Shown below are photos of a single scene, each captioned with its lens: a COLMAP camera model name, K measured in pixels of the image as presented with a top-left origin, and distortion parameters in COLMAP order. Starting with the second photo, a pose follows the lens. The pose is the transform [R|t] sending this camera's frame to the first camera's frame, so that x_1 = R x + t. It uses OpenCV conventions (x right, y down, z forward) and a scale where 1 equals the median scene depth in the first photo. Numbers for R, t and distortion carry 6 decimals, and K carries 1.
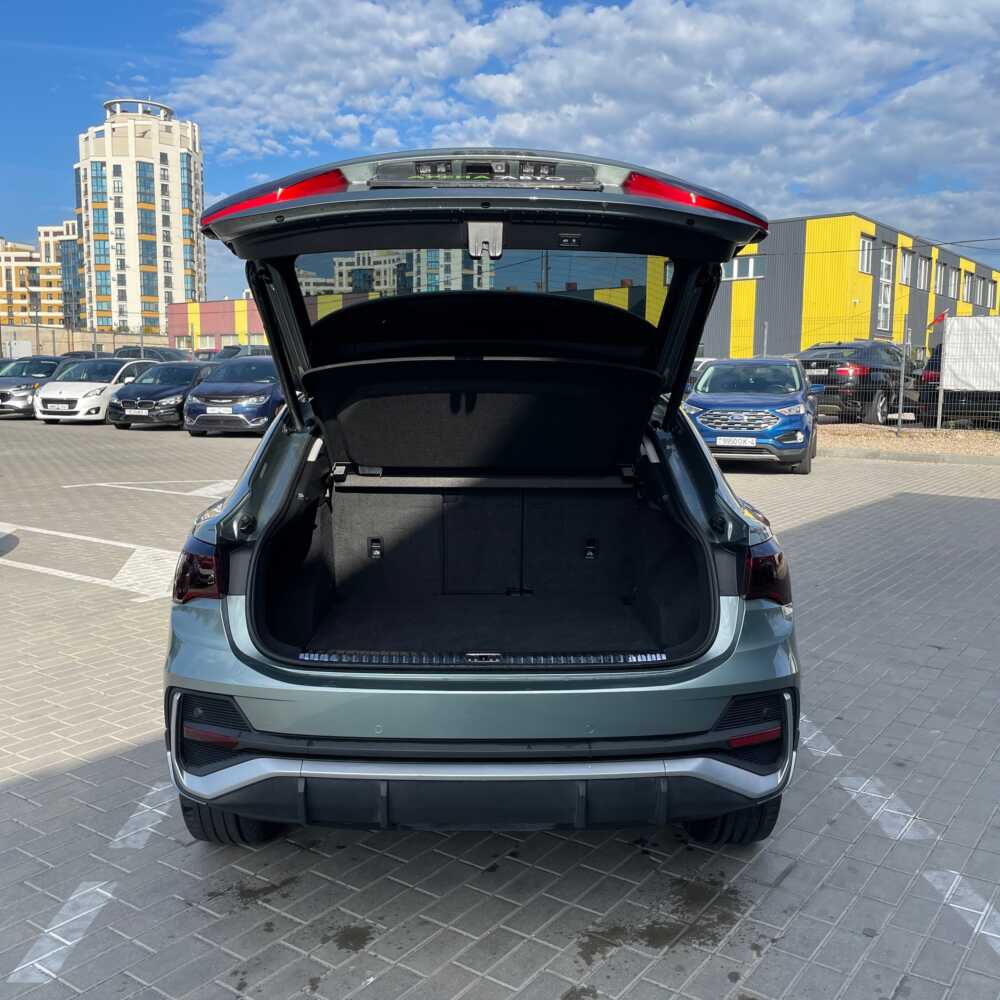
lens RADIAL K [[1015.8, 0, 500.0], [0, 1015.8, 500.0], [0, 0, 1]] dist [0.097913, -0.142587]
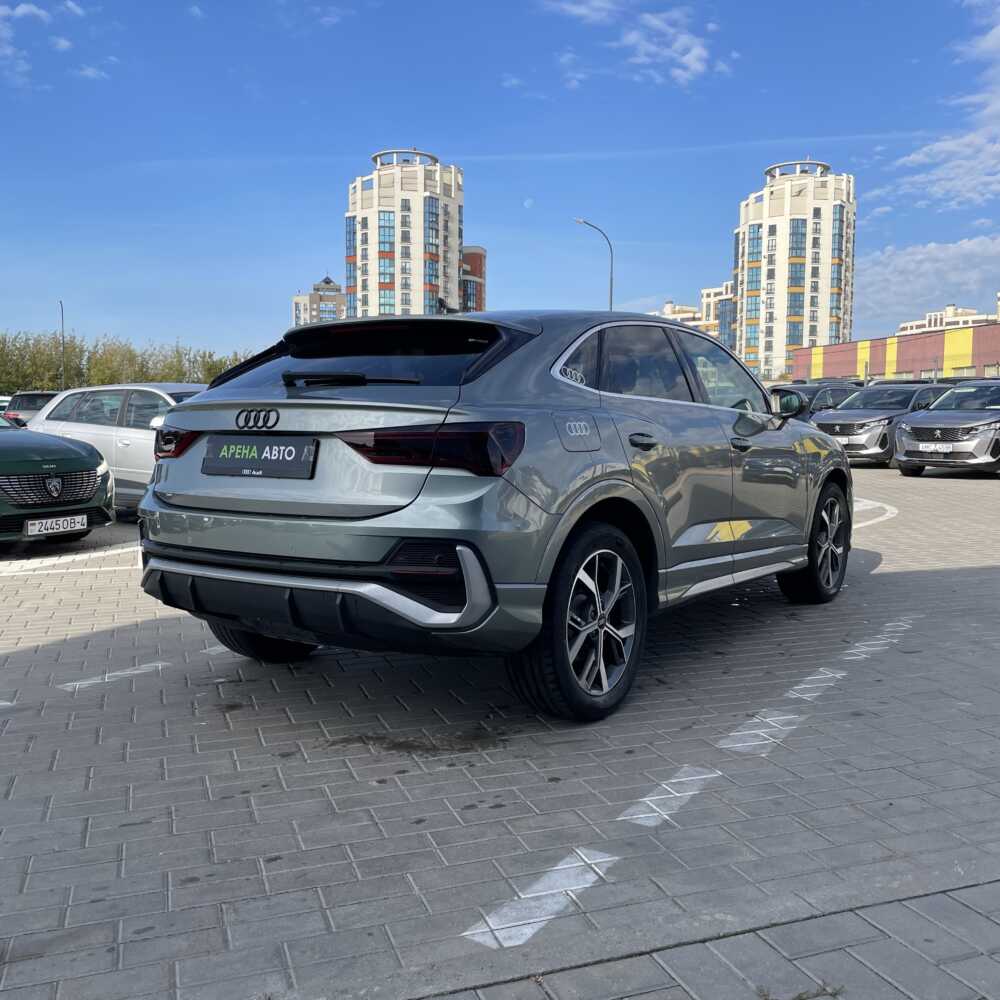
lens RADIAL K [[997.9, 0, 492.7], [0, 997.9, 481.0], [0, 0, 1]] dist [0.109008, -0.148237]
pose [[0.814817, 0.029226, -0.578981, 0.128894], [-0.064946, 0.997043, -0.041071, 0.020895], [0.576069, 0.071068, 0.814306, 0.008852]]
